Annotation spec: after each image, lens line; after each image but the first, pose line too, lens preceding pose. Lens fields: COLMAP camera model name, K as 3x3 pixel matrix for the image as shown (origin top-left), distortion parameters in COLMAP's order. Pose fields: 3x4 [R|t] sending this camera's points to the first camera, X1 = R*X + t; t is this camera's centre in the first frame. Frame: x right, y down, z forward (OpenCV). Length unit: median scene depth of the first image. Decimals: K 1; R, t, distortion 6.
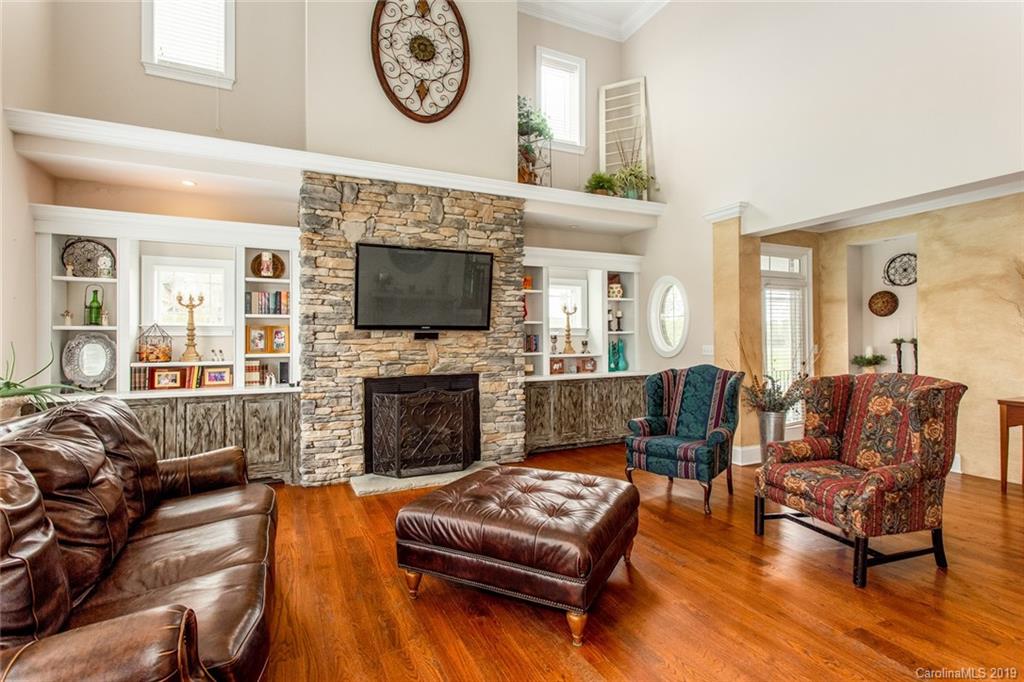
lens RADIAL K [[488.0, 0, 509.0], [0, 488.0, 336.1], [0, 0, 1]] dist [0.001911, 0.000168]
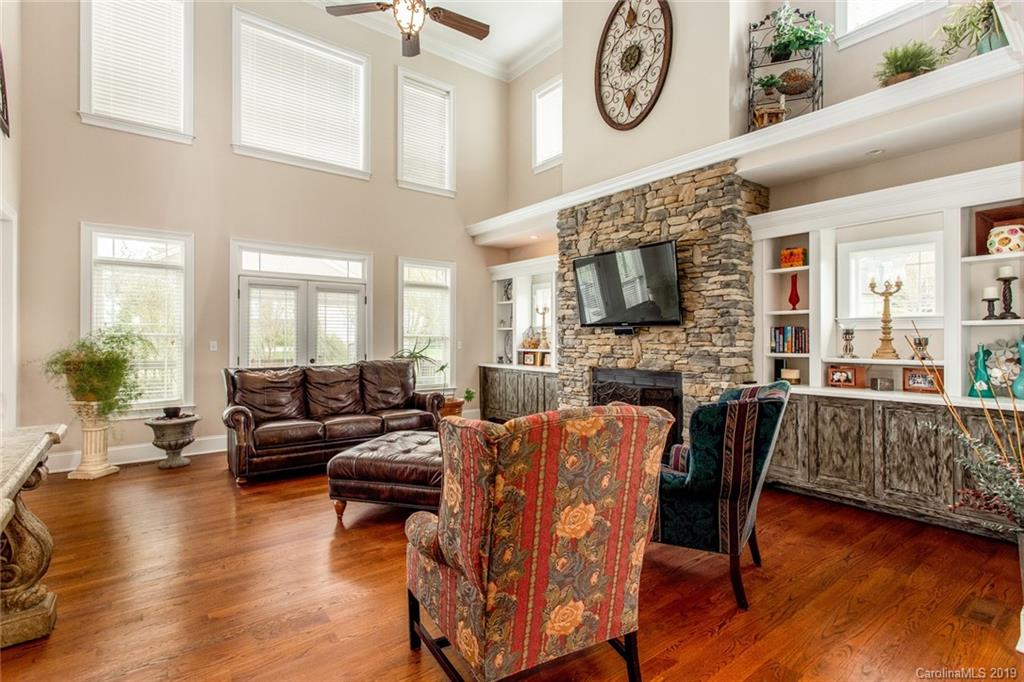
lens RADIAL K [[488.0, 0, 509.0], [0, 488.0, 336.1], [0, 0, 1]] dist [0.001911, 0.000168]
pose [[0.219368, 0.003925, -0.975634, 0.778022], [0.007511, 0.999955, 0.005711, 0.000485], [0.975613, -0.008581, 0.219329, 0.500225]]
